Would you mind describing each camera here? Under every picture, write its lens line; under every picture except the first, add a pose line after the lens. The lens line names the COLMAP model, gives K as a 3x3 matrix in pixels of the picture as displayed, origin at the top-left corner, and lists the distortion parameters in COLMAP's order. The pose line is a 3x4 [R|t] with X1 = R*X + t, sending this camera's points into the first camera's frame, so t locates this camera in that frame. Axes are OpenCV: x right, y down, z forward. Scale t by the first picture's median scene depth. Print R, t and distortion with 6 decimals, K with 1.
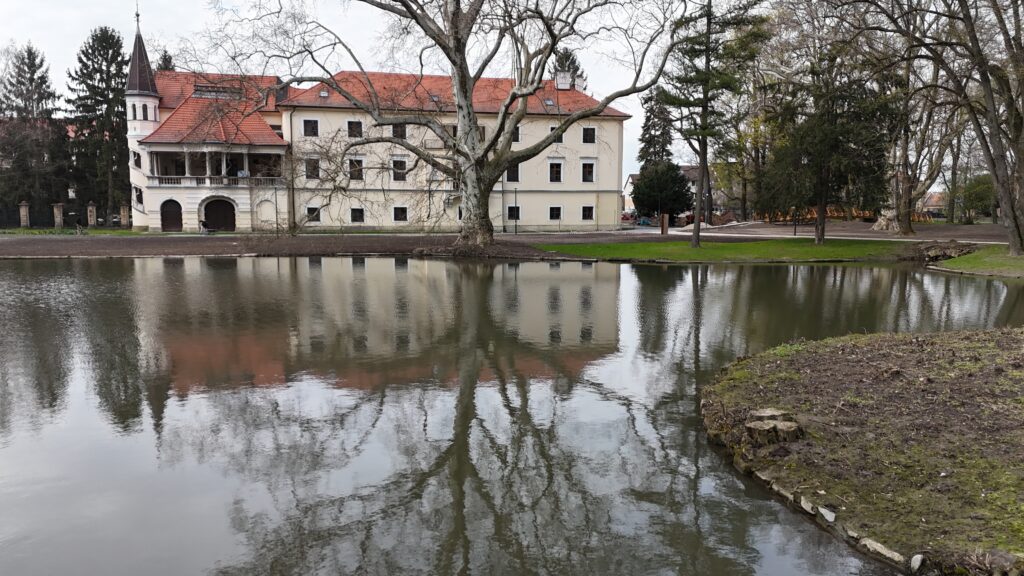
lens RADIAL K [[737.5, 0, 512.0], [0, 737.5, 288.0], [0, 0, 1]] dist [0.035978, -0.003630]
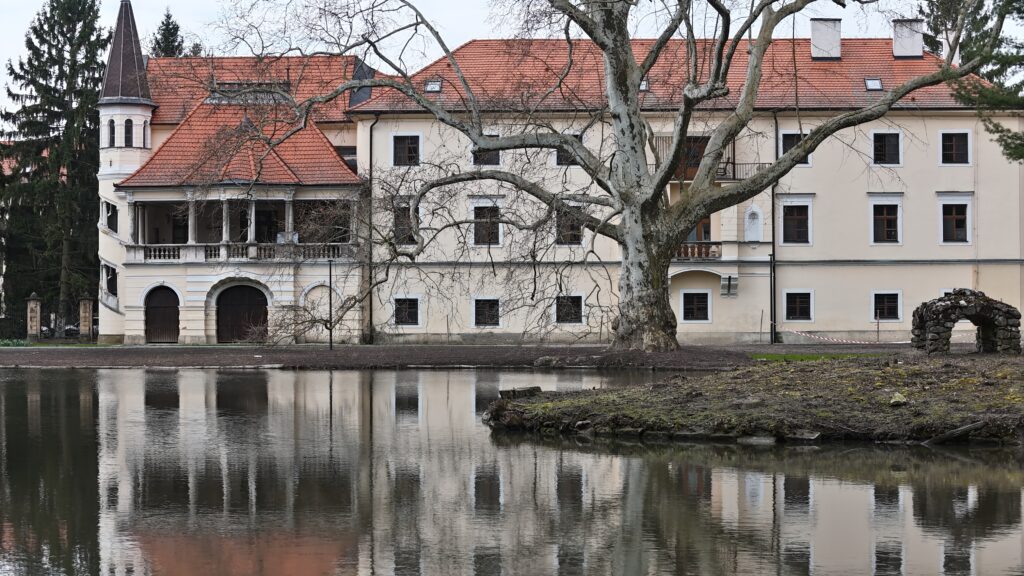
lens RADIAL K [[2011.1, 0, 512.0], [0, 2011.1, 288.0], [0, 0, 1]] dist [-0.323850, 1.963005]
pose [[0.967034, -0.010730, -0.254422, 0.166638], [-0.021432, 0.992138, -0.123301, 0.058362], [0.253745, 0.124689, 0.959201, -0.349859]]
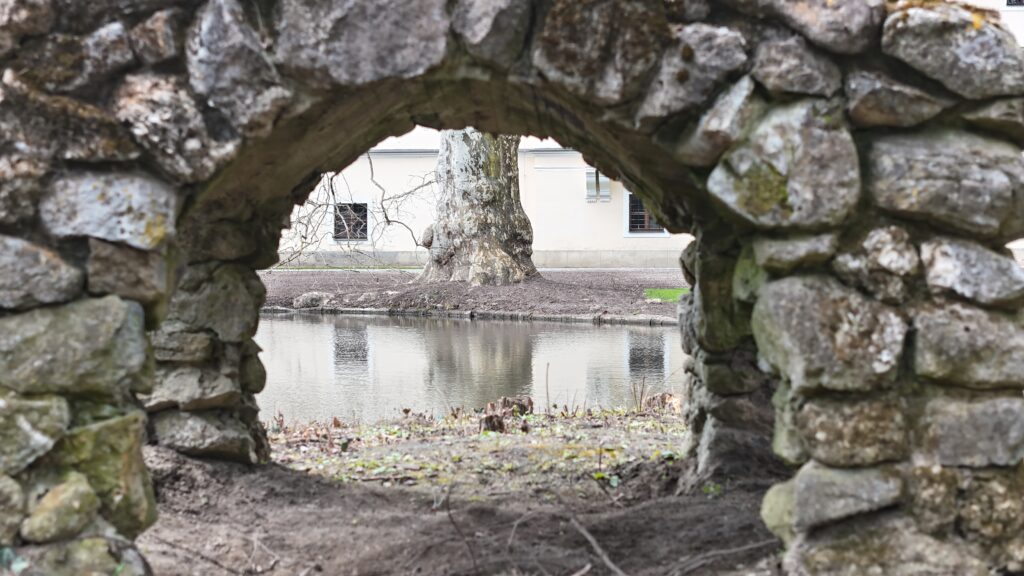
lens RADIAL K [[2011.1, 0, 512.0], [0, 2011.1, 288.0], [0, 0, 1]] dist [-0.323850, 1.963005]
pose [[0.953455, 0.000683, -0.301535, 0.165319], [-0.026208, 0.996401, -0.080612, 0.012032], [0.300395, 0.084763, 0.950041, 0.085815]]
